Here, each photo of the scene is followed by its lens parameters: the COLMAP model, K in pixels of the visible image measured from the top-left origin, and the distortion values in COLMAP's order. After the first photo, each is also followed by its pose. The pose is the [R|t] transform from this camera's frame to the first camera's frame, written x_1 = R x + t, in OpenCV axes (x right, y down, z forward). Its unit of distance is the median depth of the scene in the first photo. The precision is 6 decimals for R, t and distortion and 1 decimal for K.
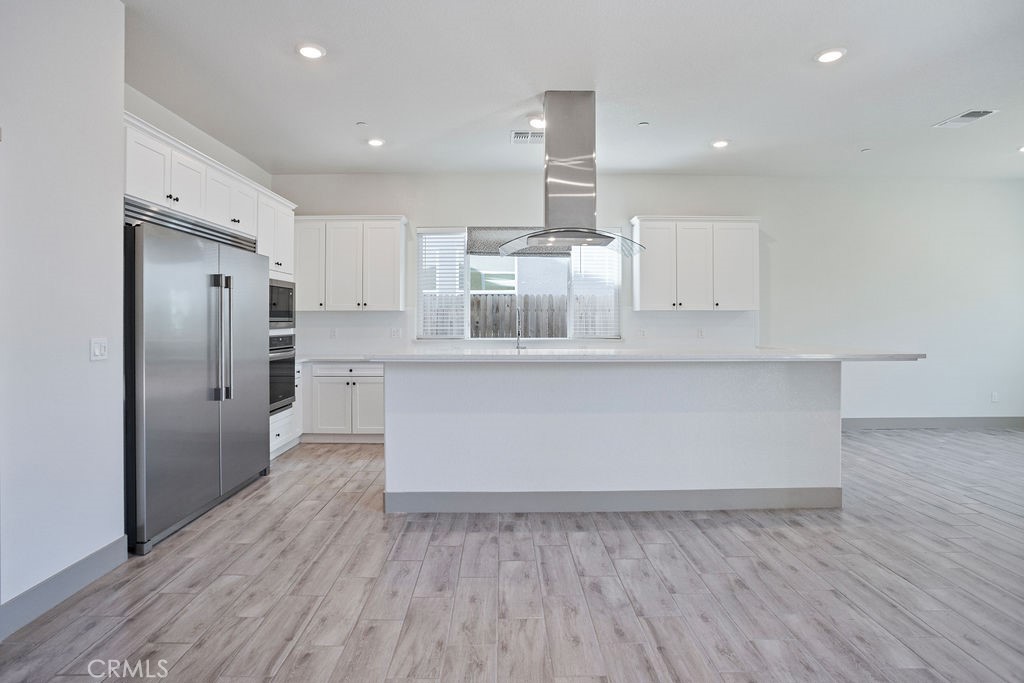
lens RADIAL K [[541.2, 0, 512.0], [0, 541.2, 341.5], [0, 0, 1]] dist [-0.004107, -0.000189]
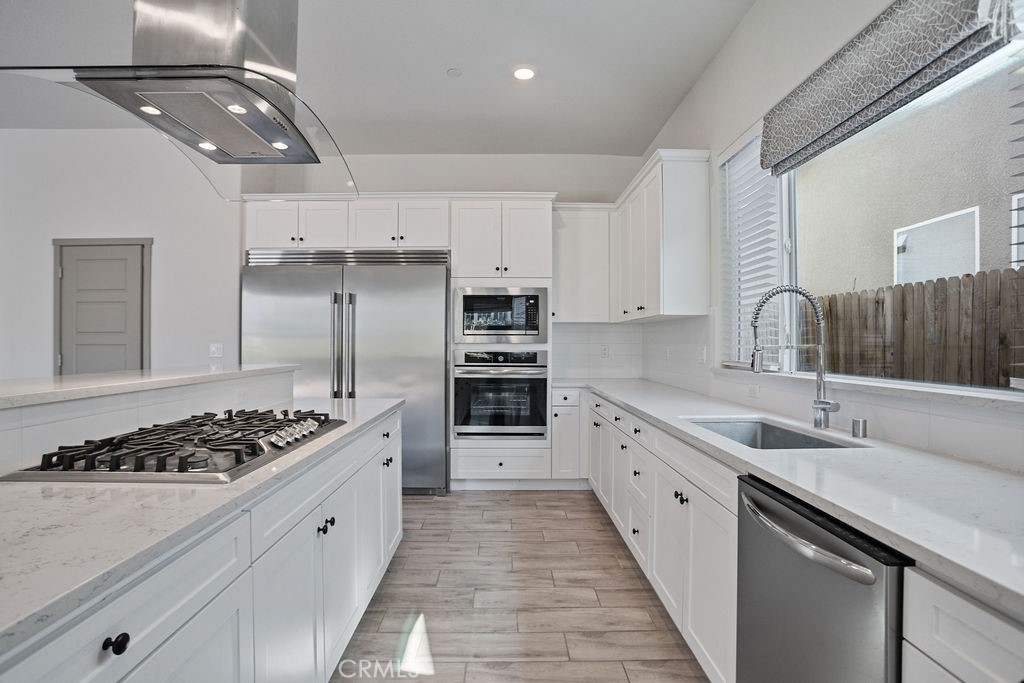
lens RADIAL K [[541.2, 0, 512.0], [0, 541.2, 341.5], [0, 0, 1]] dist [-0.004107, -0.000189]
pose [[-0.008190, -0.006686, -0.999944, 0.430881], [-0.041287, 0.999127, -0.006342, -0.021776], [0.999114, 0.041233, -0.008459, 0.994219]]
